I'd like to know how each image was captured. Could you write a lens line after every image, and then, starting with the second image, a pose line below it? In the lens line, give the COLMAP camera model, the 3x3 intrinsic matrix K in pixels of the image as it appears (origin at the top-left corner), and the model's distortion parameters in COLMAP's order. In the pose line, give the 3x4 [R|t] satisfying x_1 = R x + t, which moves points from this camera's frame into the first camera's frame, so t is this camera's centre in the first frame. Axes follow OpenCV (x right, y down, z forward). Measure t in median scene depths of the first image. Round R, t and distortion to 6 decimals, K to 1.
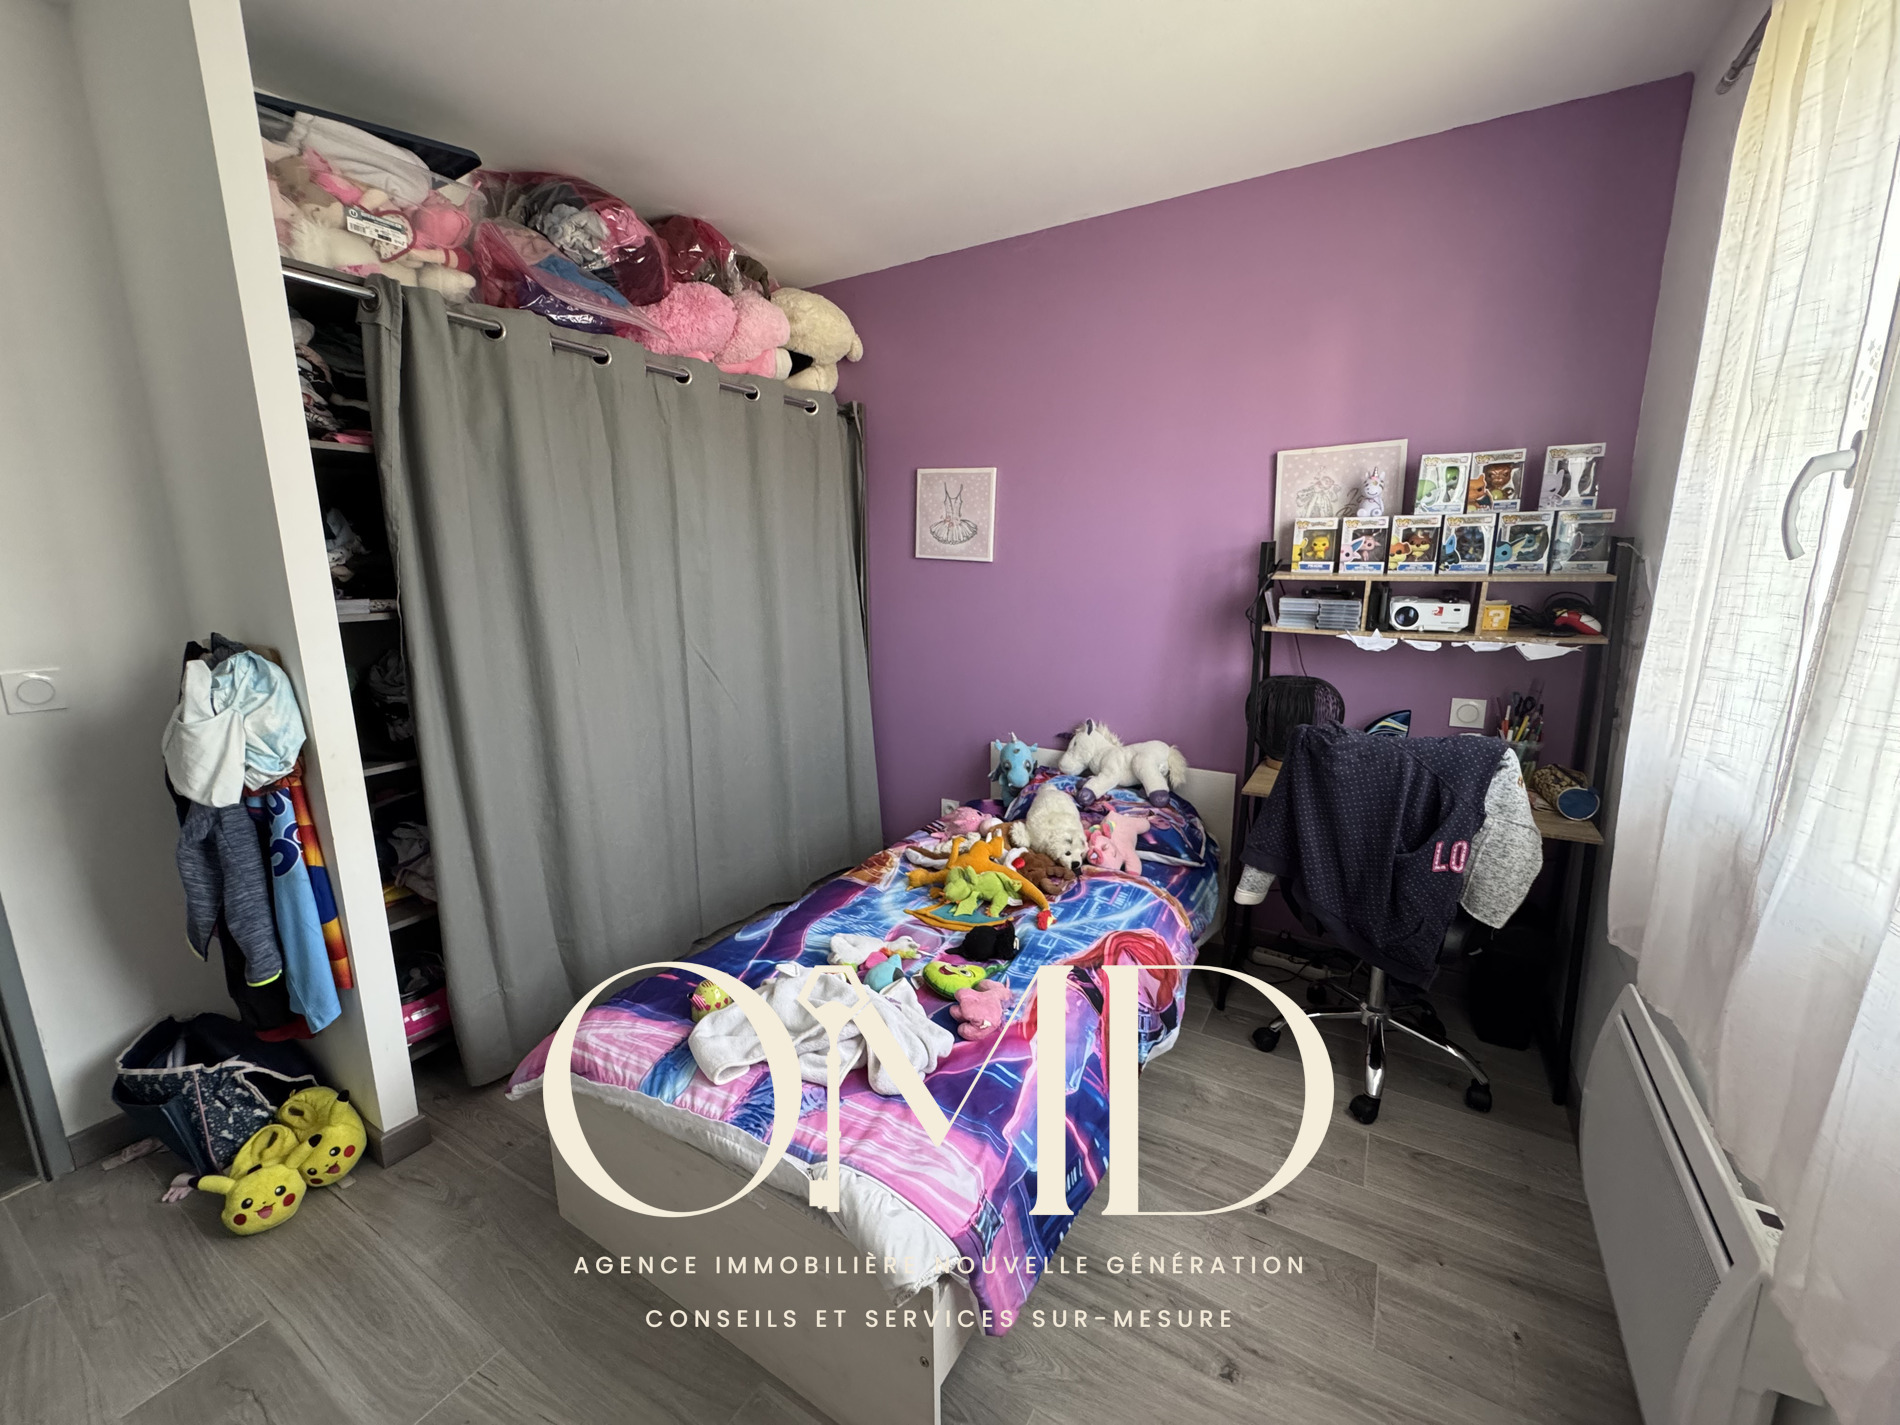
lens RADIAL K [[764.4, 0, 950.0], [0, 764.4, 712.5], [0, 0, 1]] dist [-0.000517, -0.000452]
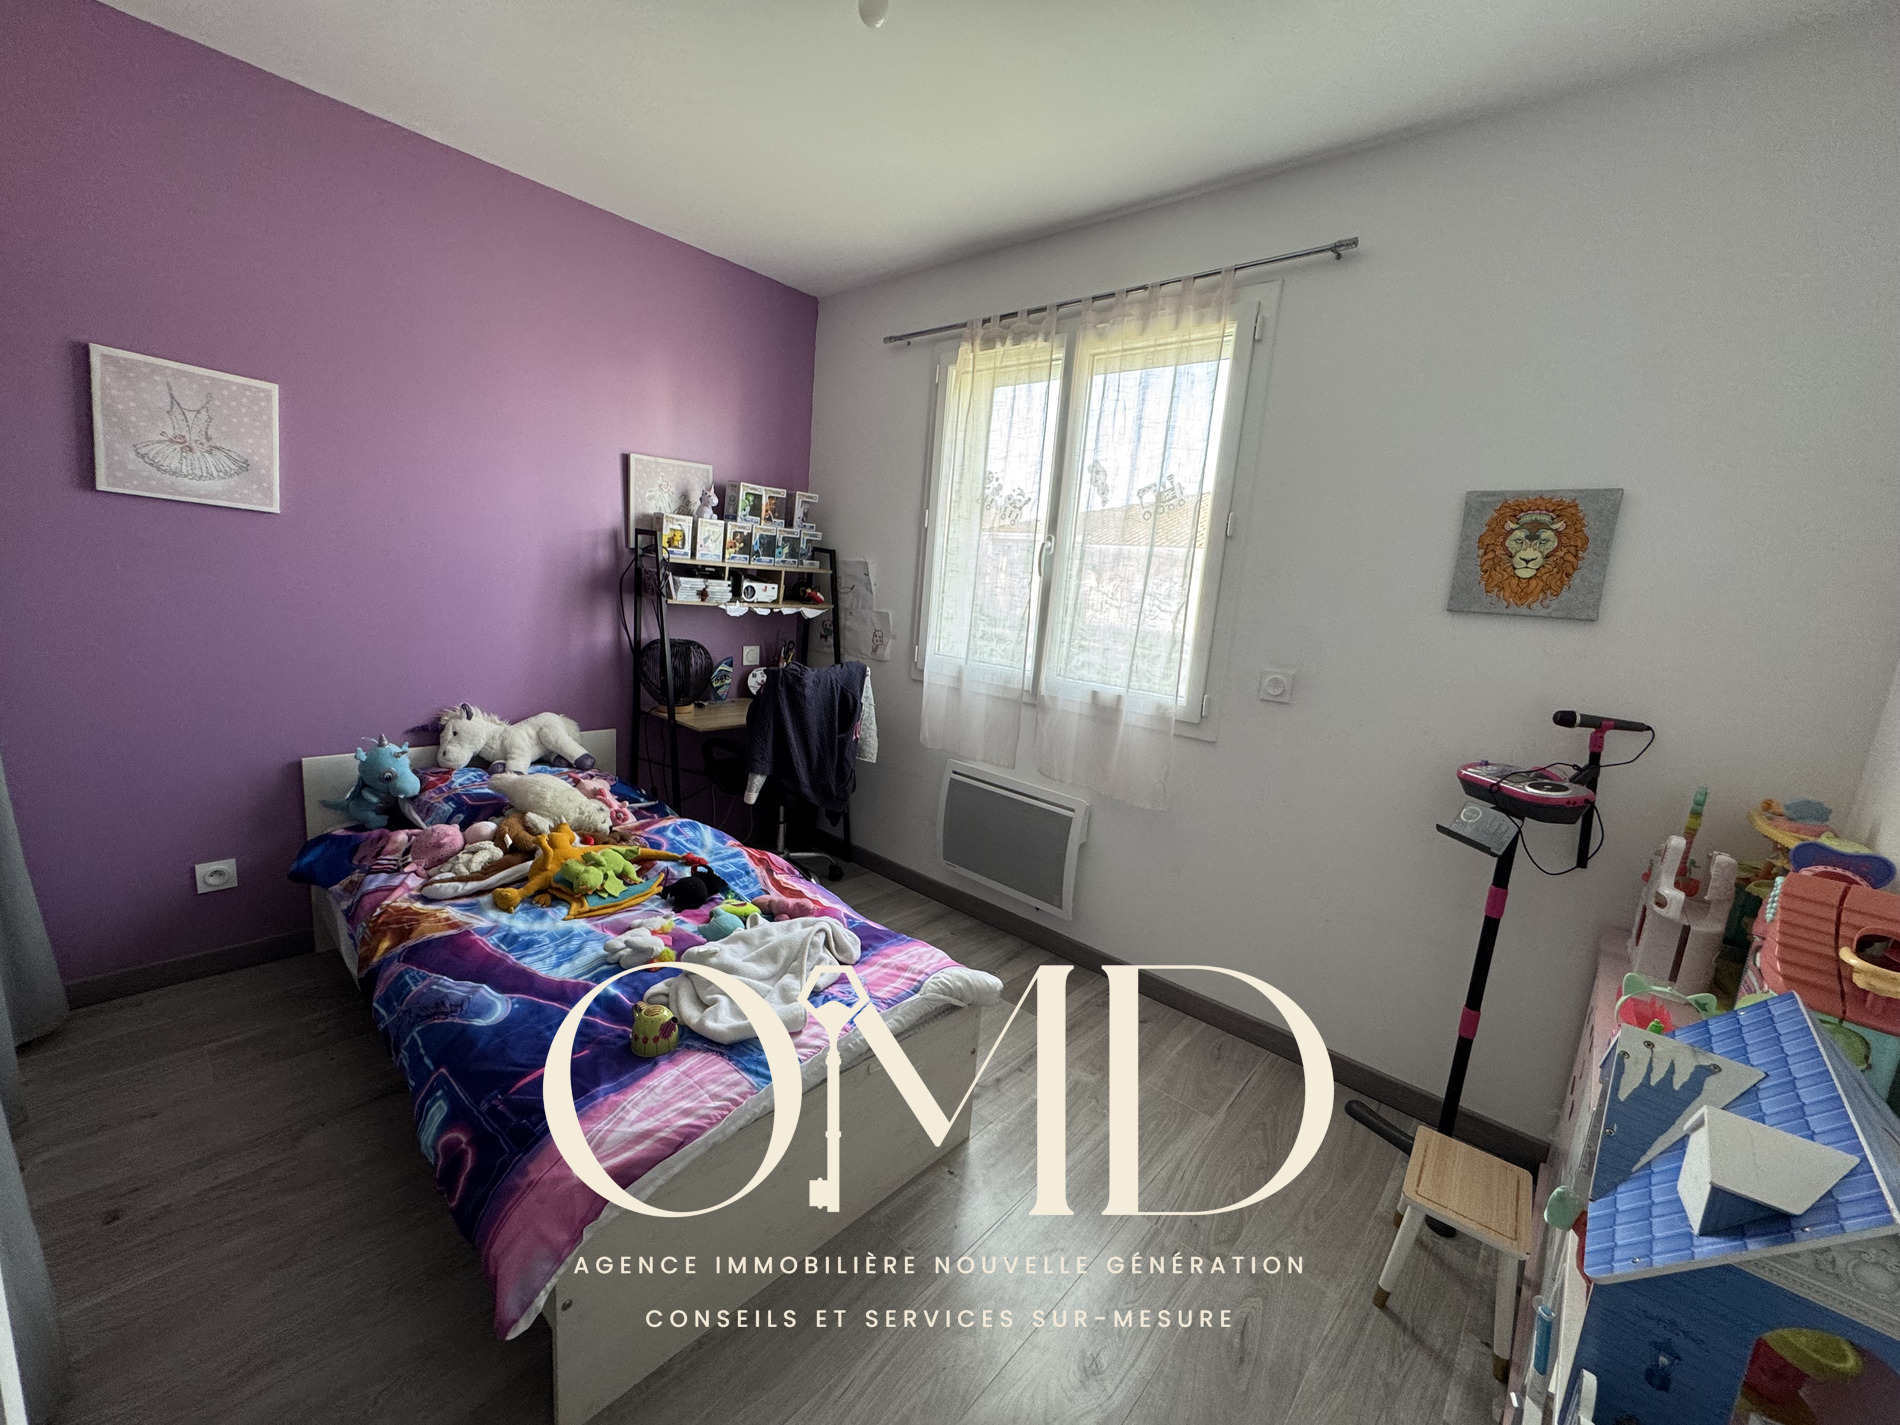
lens RADIAL K [[764.4, 0, 950.0], [0, 764.4, 712.5], [0, 0, 1]] dist [-0.000517, -0.000452]
pose [[0.179448, -0.154802, 0.971512, -0.793678], [0.109832, 0.984521, 0.136587, -0.054374], [-0.977617, 0.082193, 0.193673, 0.343800]]
